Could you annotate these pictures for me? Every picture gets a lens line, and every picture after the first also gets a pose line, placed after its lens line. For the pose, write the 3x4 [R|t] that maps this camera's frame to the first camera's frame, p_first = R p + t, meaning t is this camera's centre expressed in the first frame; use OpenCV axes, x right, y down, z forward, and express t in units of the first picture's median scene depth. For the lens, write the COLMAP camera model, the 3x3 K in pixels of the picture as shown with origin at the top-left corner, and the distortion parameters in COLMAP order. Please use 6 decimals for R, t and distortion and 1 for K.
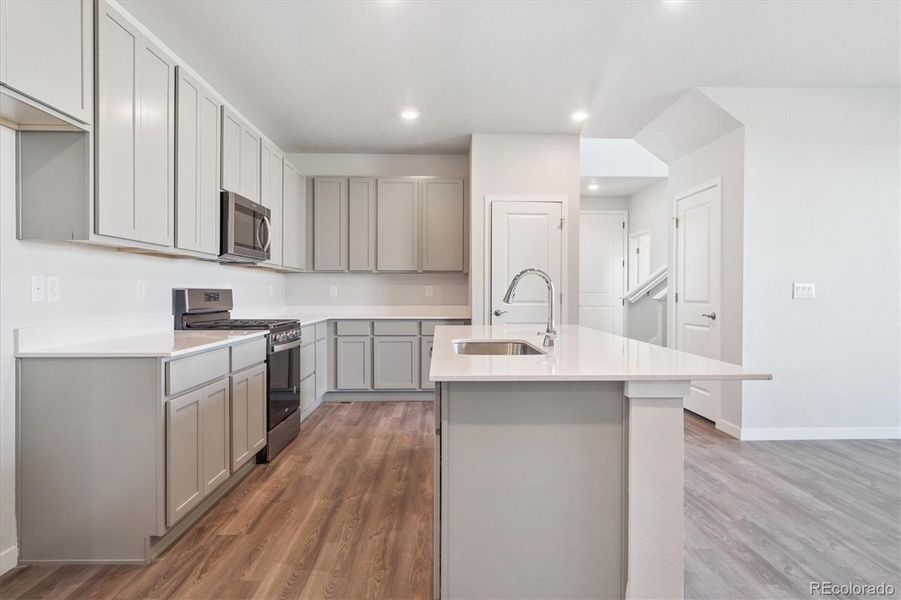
lens RADIAL K [[529.5, 0, 453.0], [0, 529.5, 295.5], [0, 0, 1]] dist [0.001721, 0.000330]
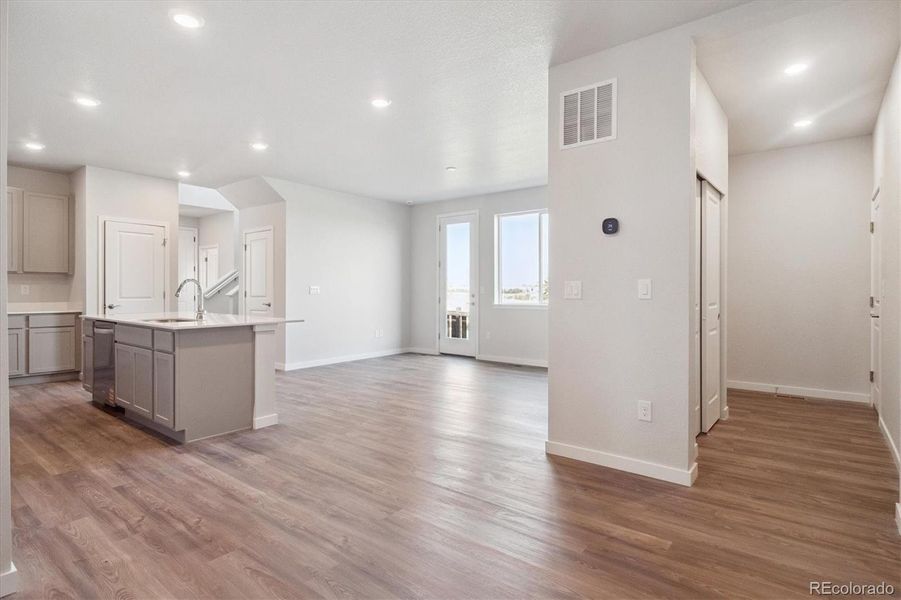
lens RADIAL K [[466.7, 0, 451.7], [0, 466.7, 293.5], [0, 0, 1]] dist [-0.000371, -0.000105]
pose [[0.645925, -0.004072, 0.763390, -0.252229], [0.003770, 0.999991, 0.002144, 0.001468], [-0.763391, 0.001493, 0.645935, -0.387492]]
